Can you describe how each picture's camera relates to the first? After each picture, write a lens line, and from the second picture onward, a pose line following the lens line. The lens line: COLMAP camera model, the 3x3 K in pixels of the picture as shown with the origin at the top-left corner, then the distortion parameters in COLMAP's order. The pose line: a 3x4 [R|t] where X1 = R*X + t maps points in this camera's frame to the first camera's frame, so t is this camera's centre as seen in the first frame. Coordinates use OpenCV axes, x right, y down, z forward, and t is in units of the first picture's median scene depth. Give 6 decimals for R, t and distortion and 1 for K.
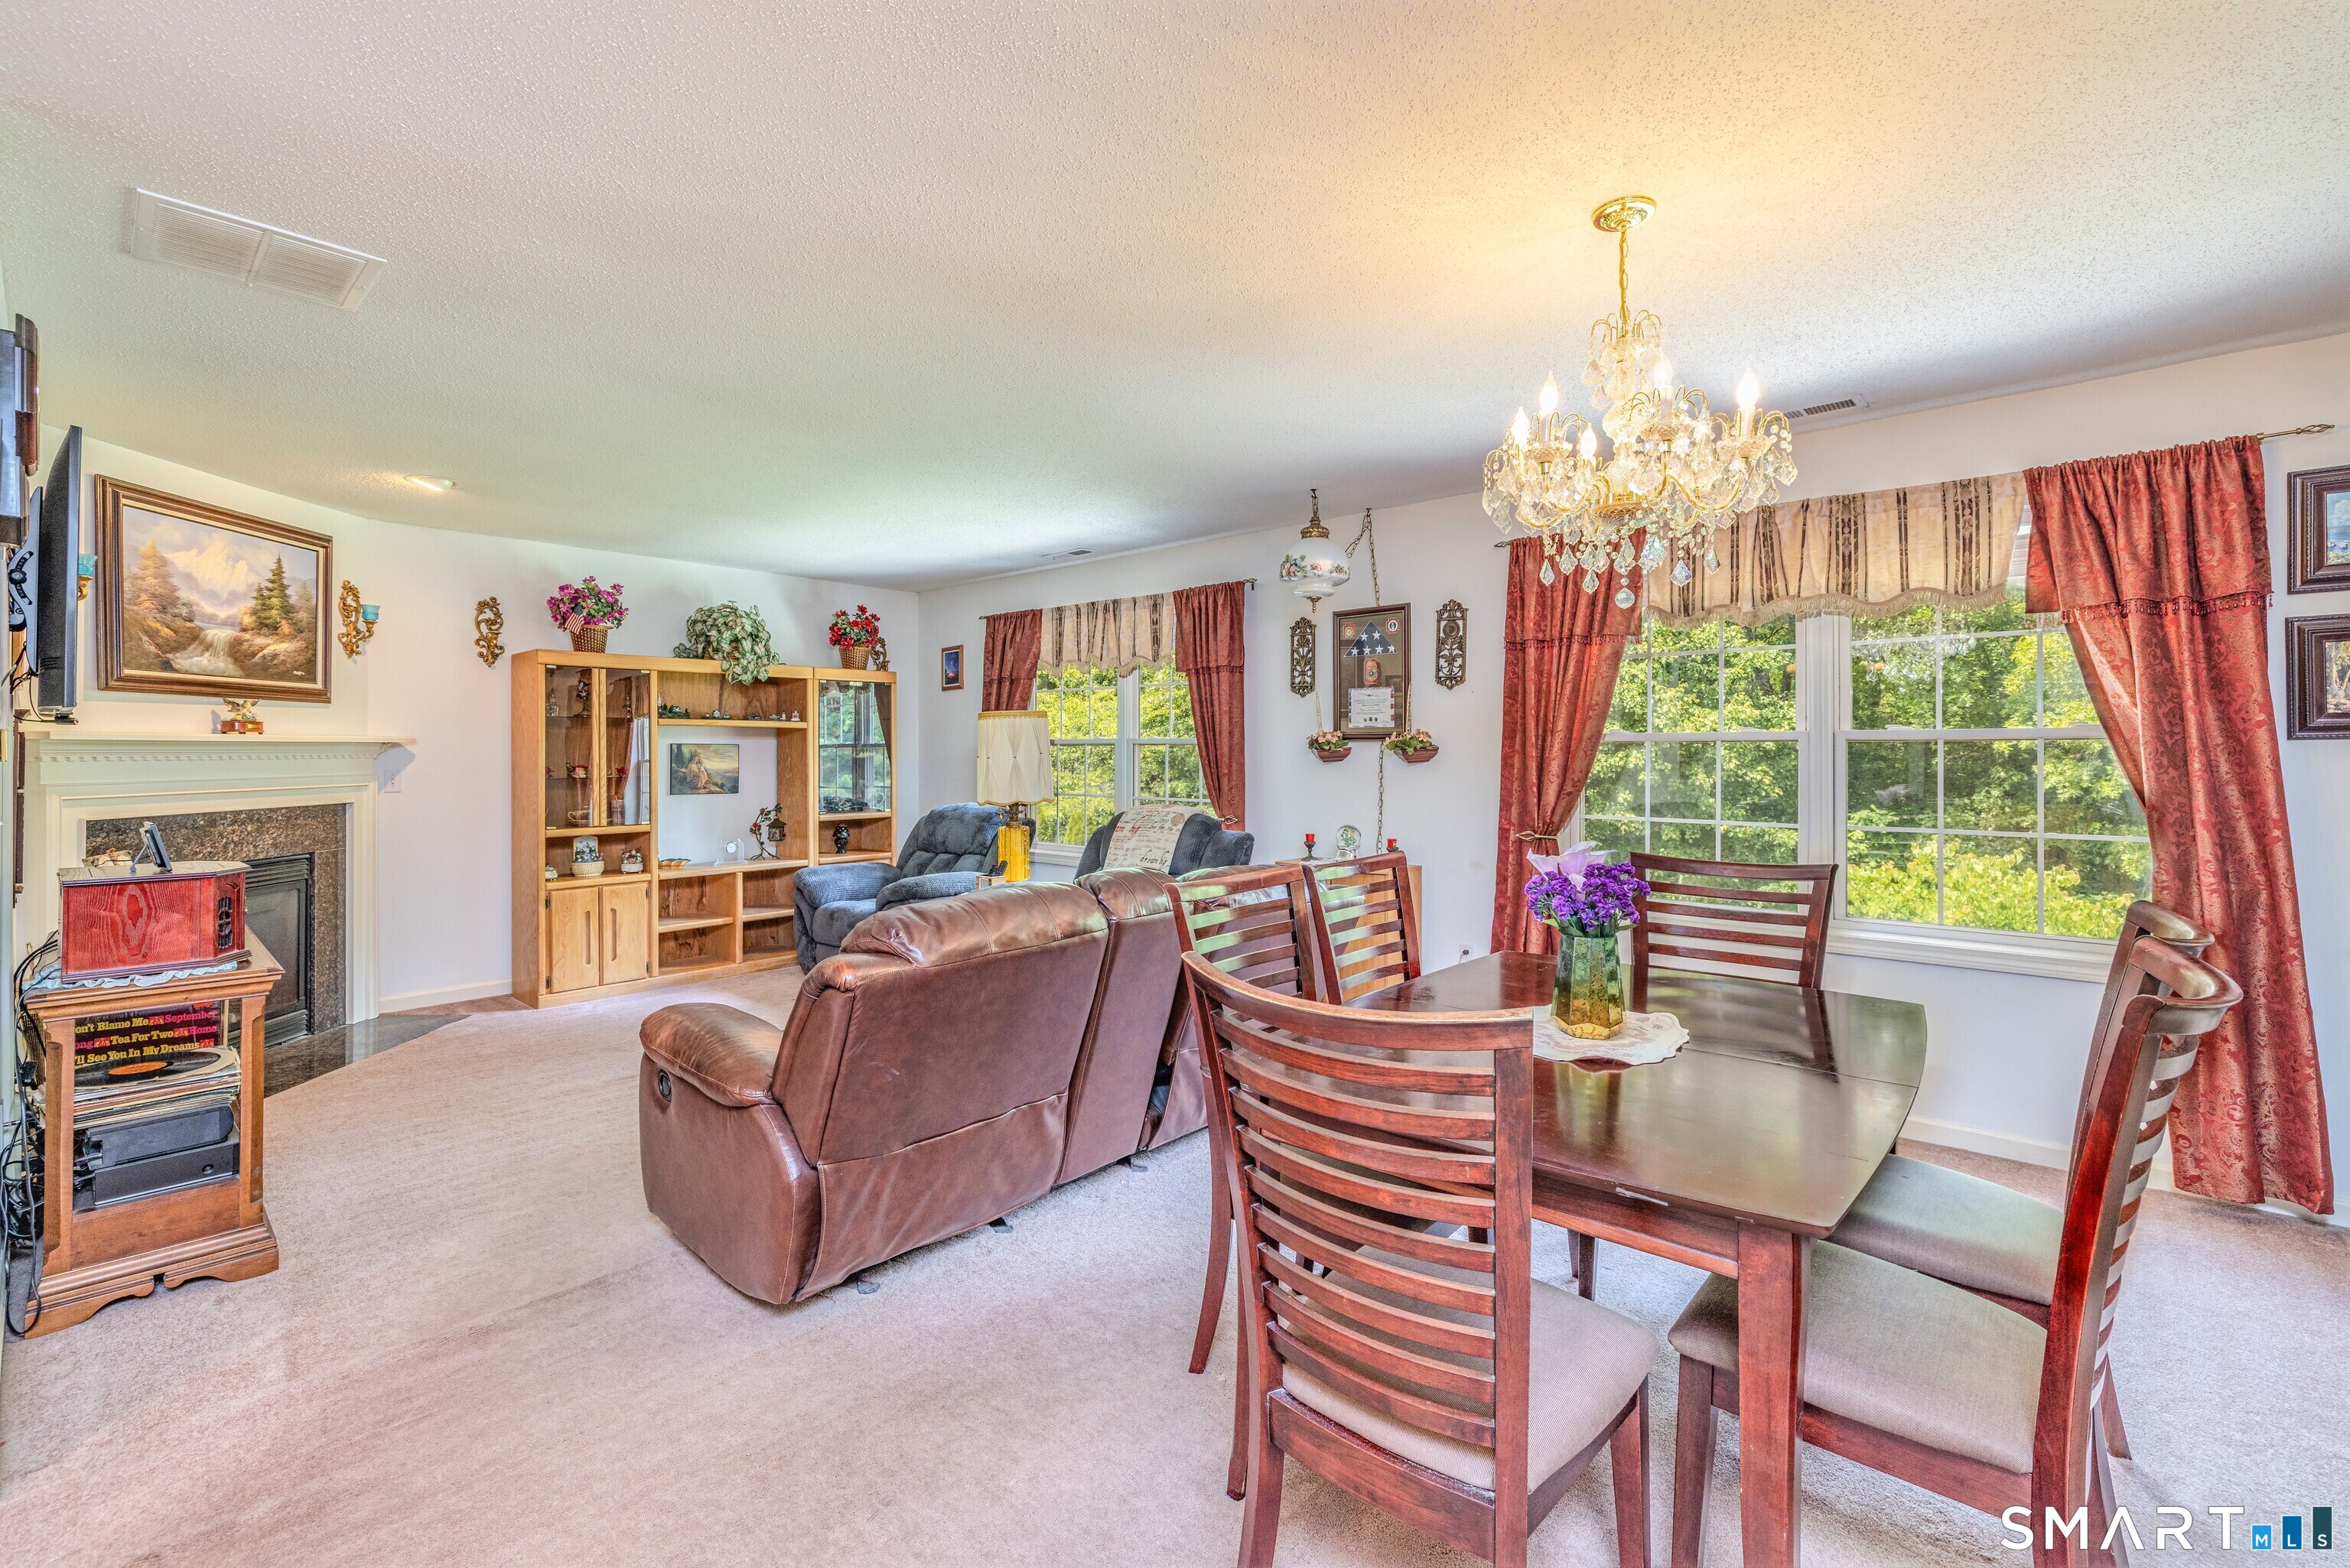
lens RADIAL K [[999.8, 0, 1187.0], [0, 999.8, 745.5], [0, 0, 1]] dist [-0.005525, -0.000946]
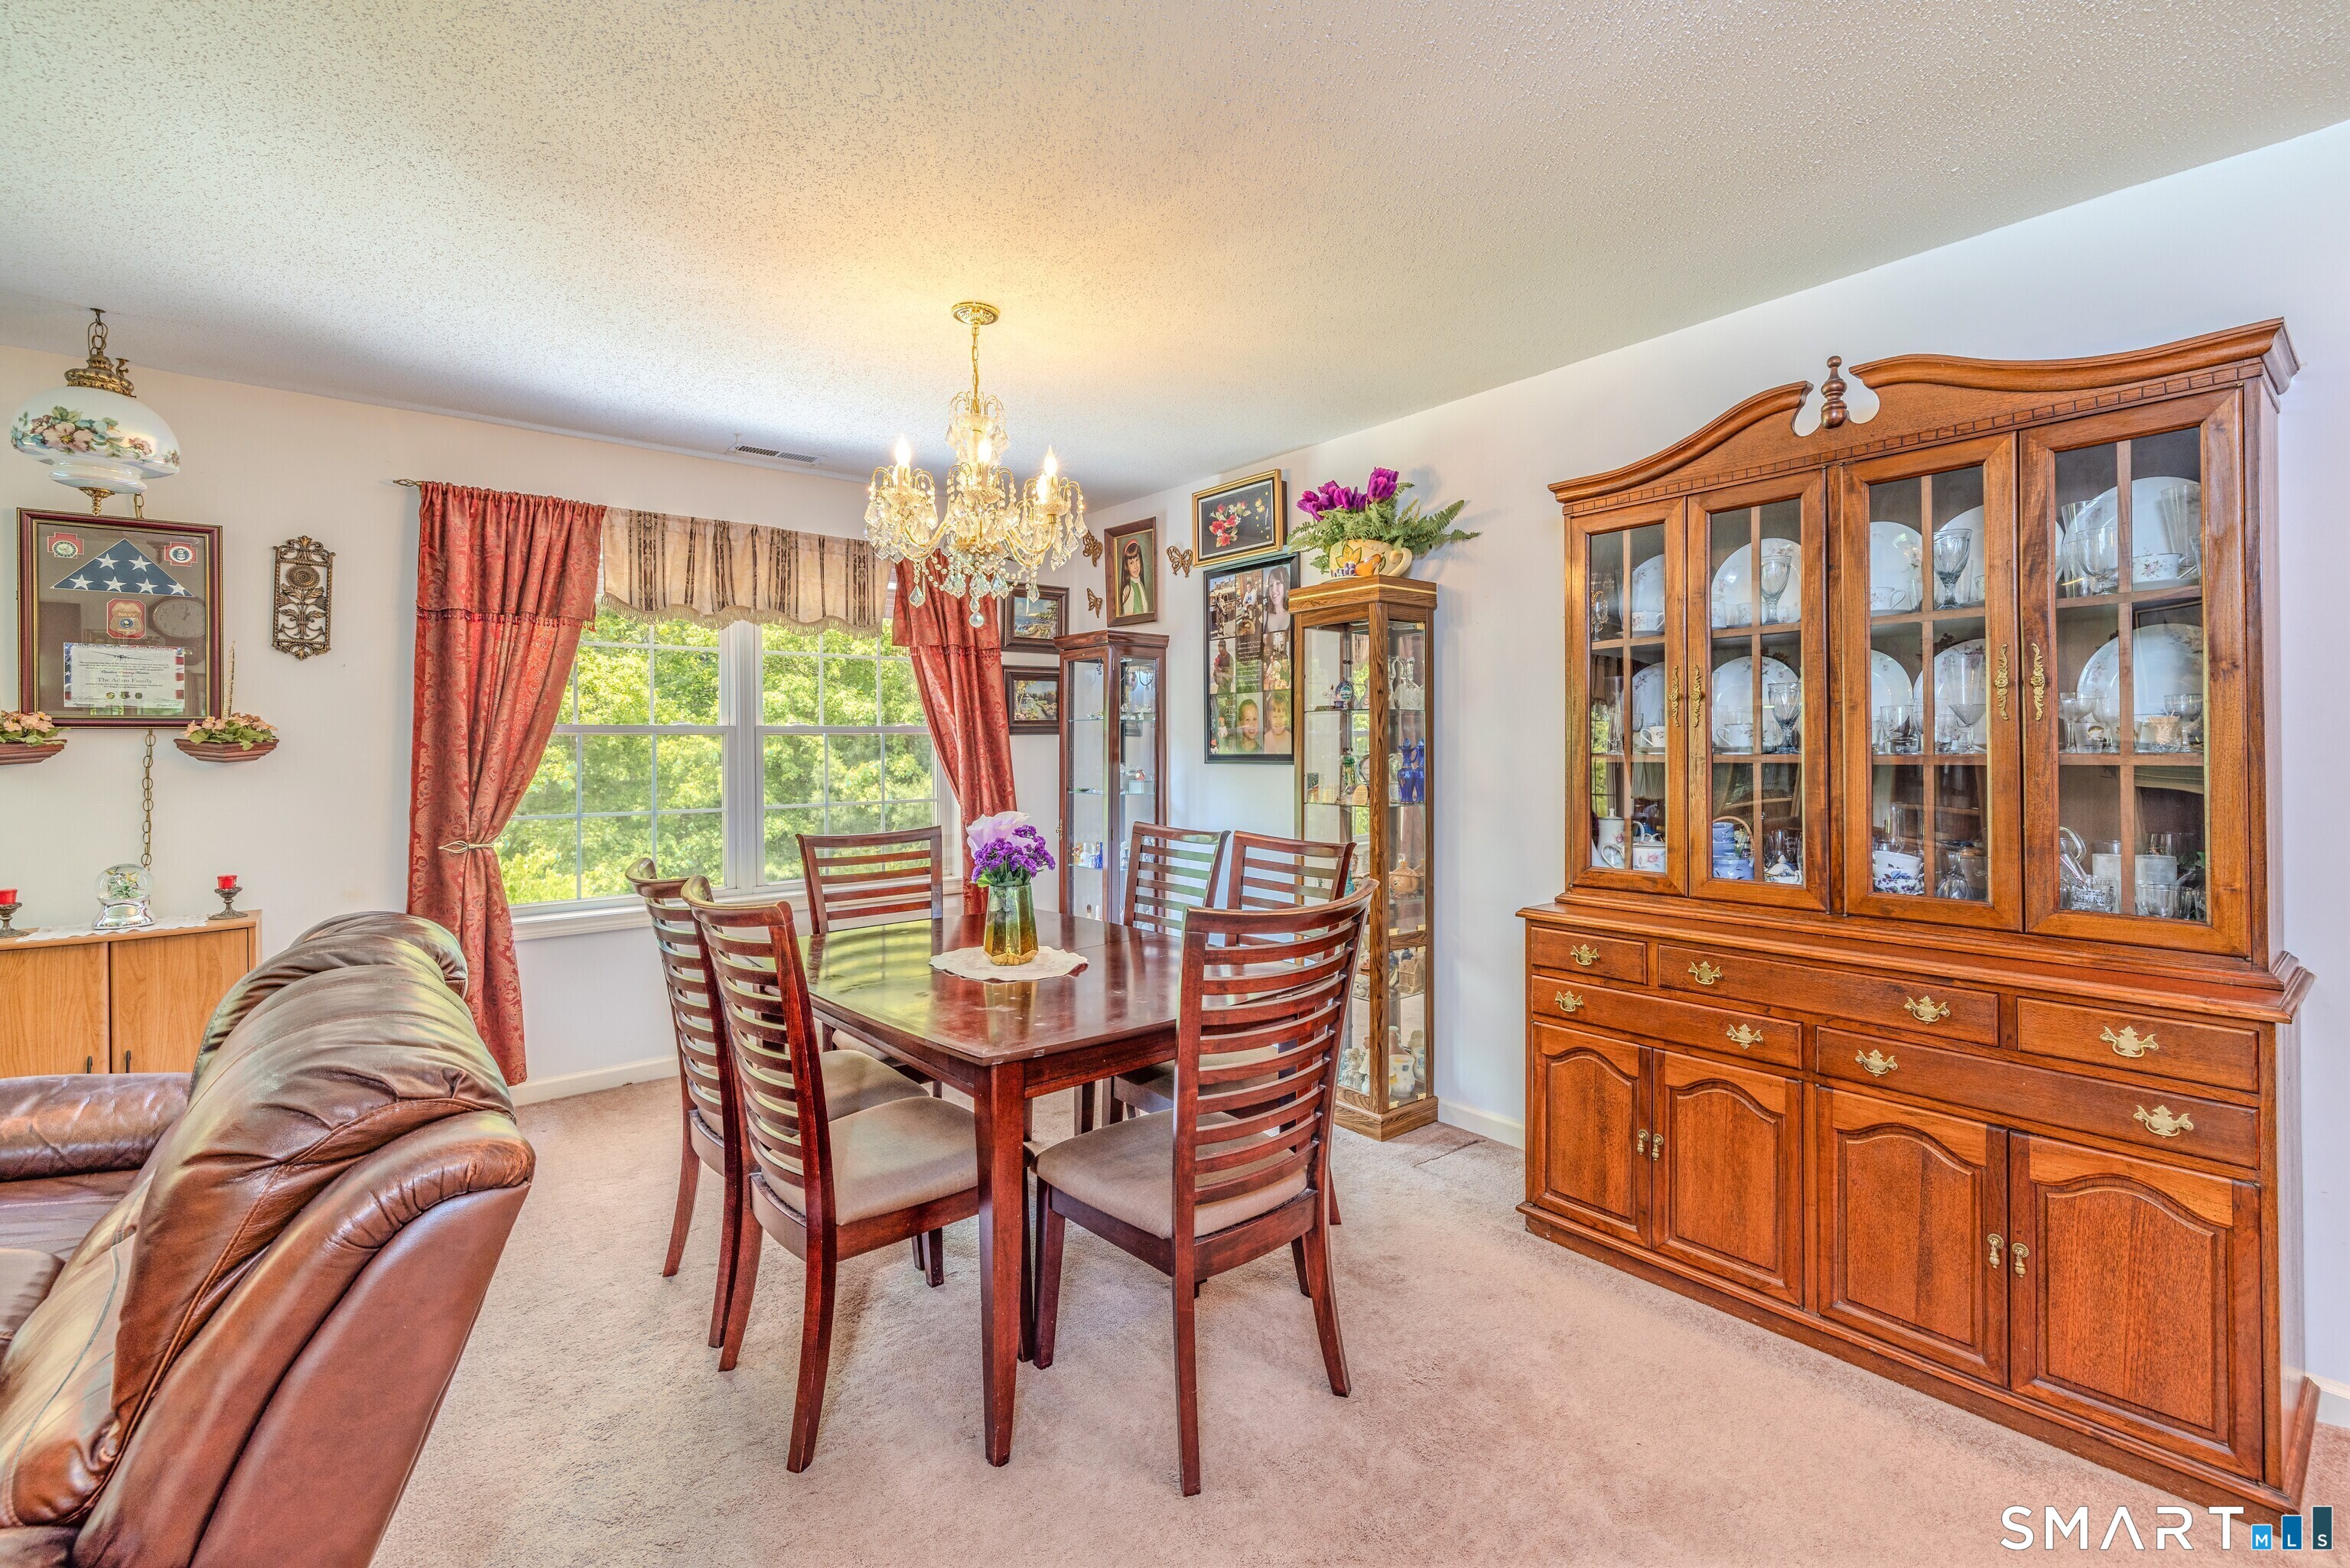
lens RADIAL K [[999.8, 0, 1187.1], [0, 999.8, 751.7], [0, 0, 1]] dist [-0.005525, -0.000946]
pose [[0.152148, -0.014374, 0.988253, -0.334318], [-0.003604, 0.999880, 0.015098, -0.002387], [-0.988351, -0.005859, 0.152077, 0.241634]]
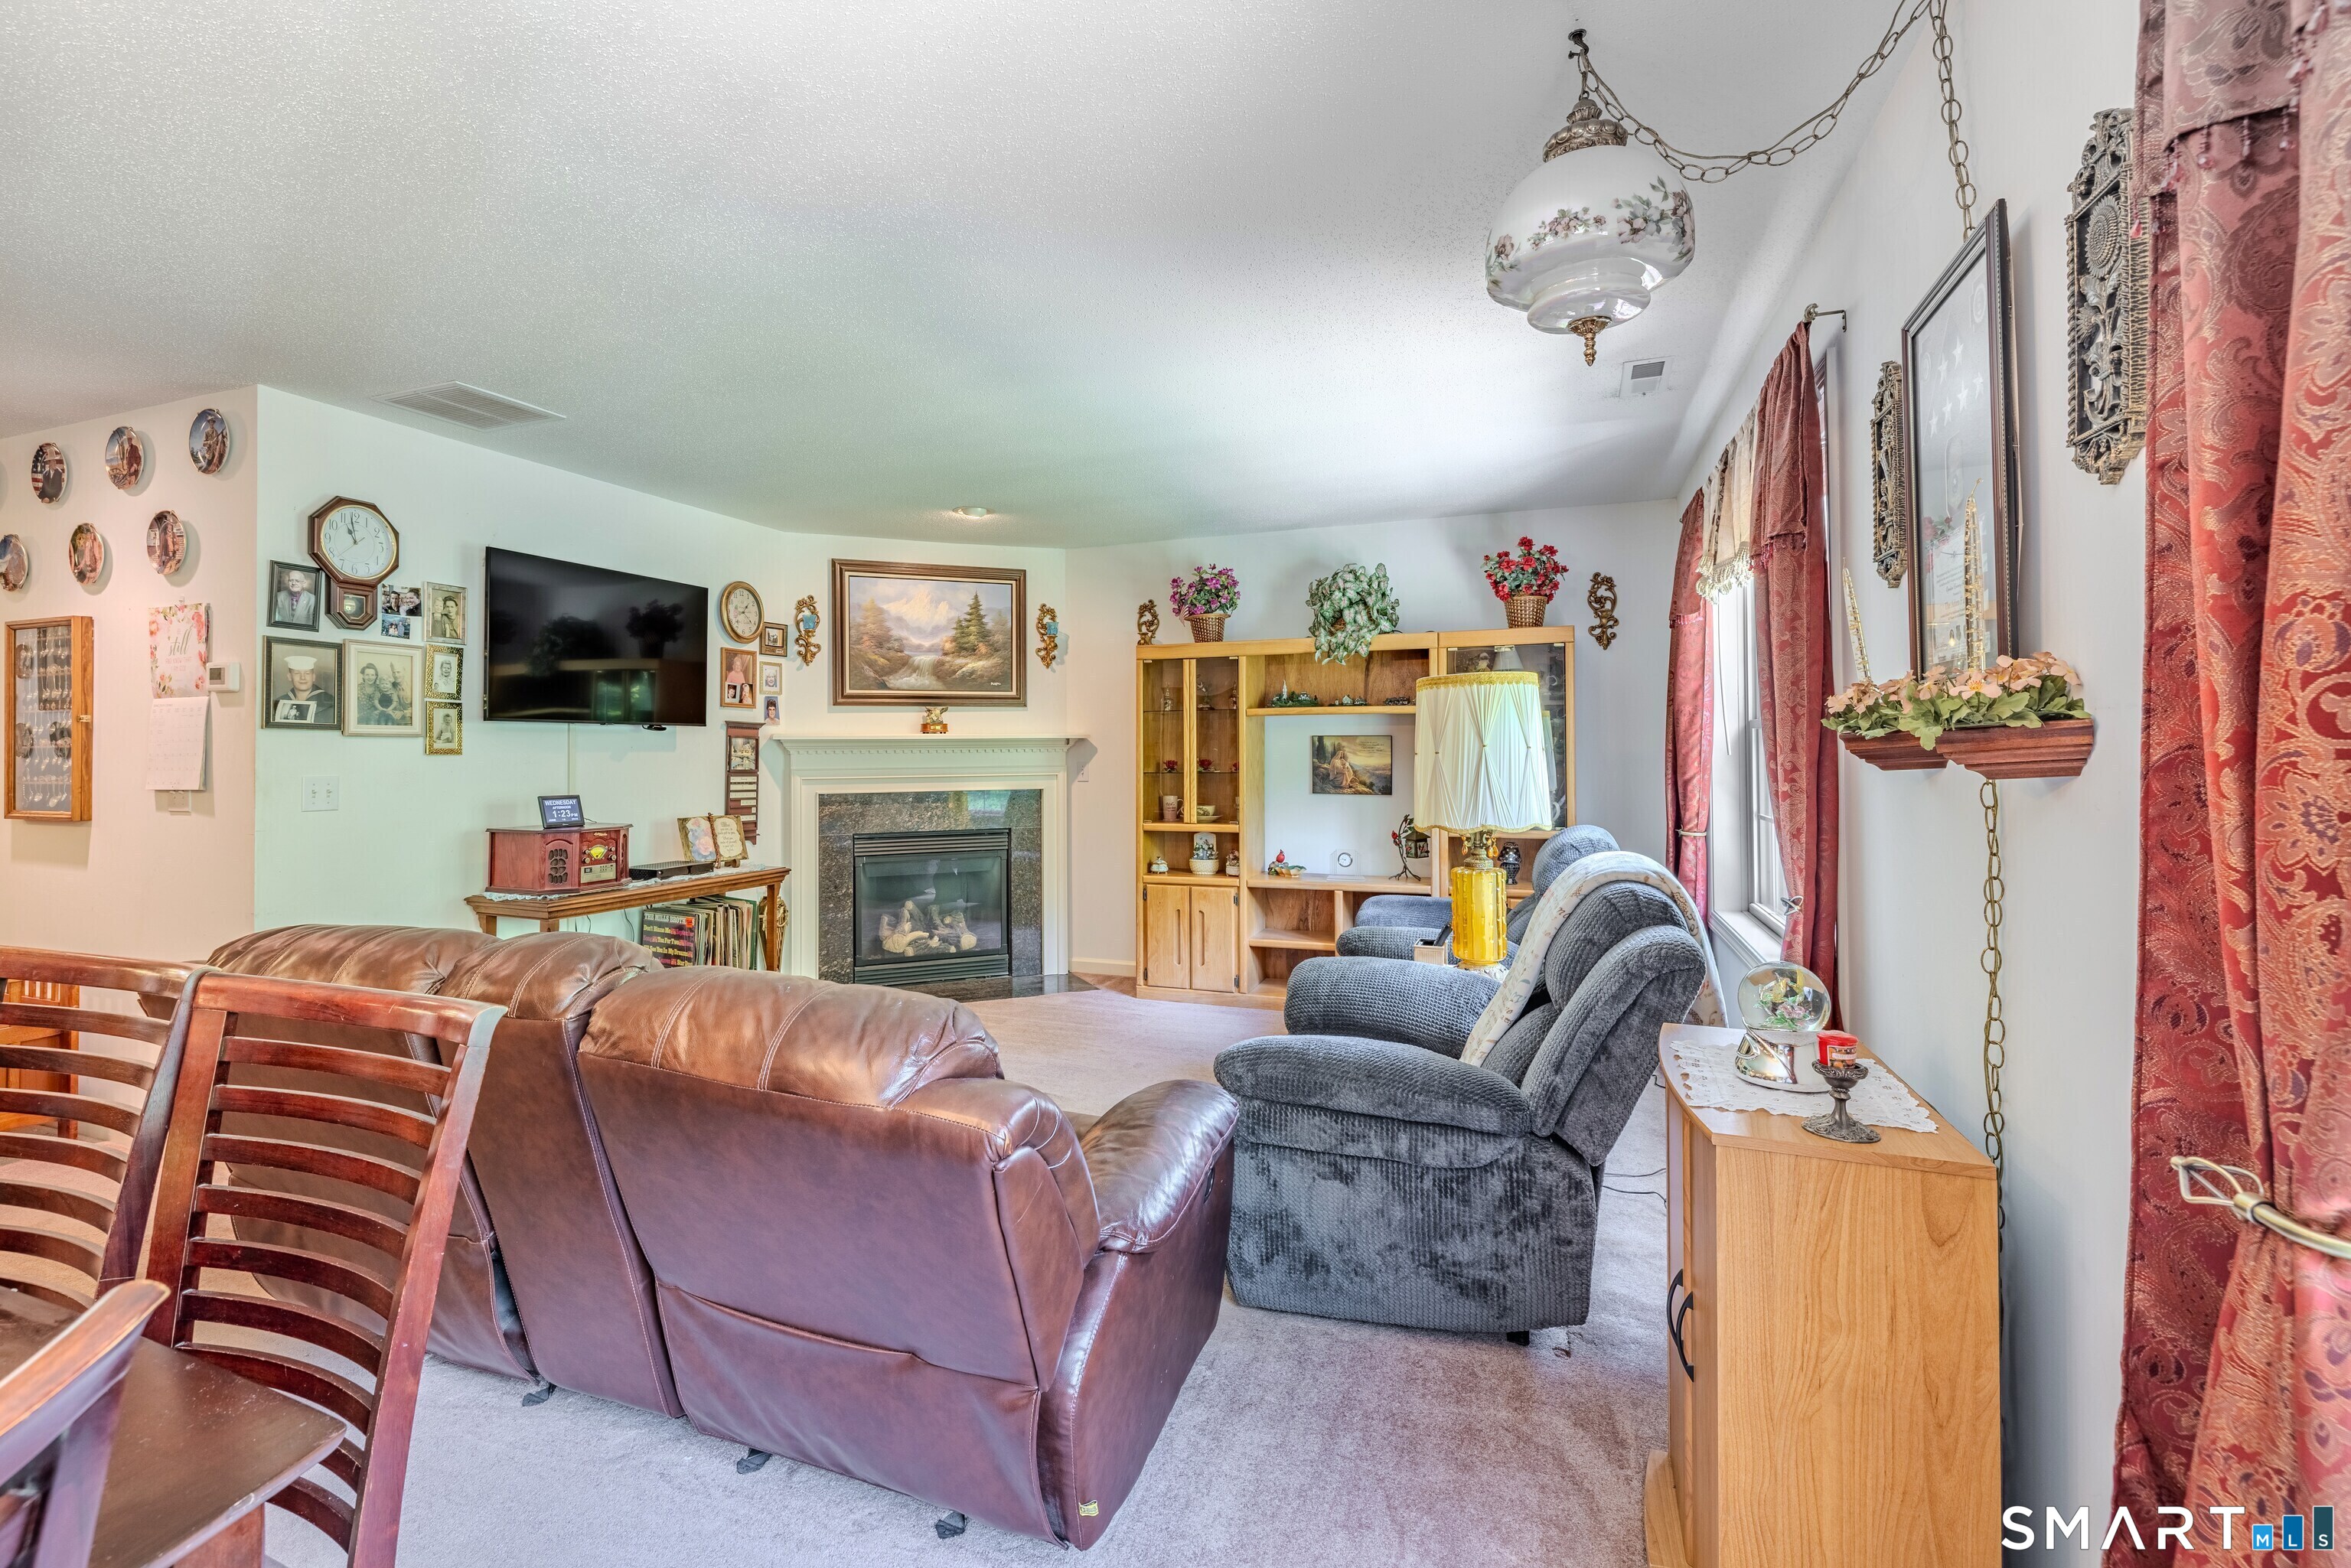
lens RADIAL K [[1079.5, 0, 1096.7], [0, 1079.5, 731.3], [0, 0, 1]] dist [-0.003916, -0.000039]
pose [[0.324737, -0.015423, -0.945679, 0.417817], [0.010926, 0.999861, -0.012554, 0.005356], [0.945741, -0.006255, 0.324860, 0.656080]]
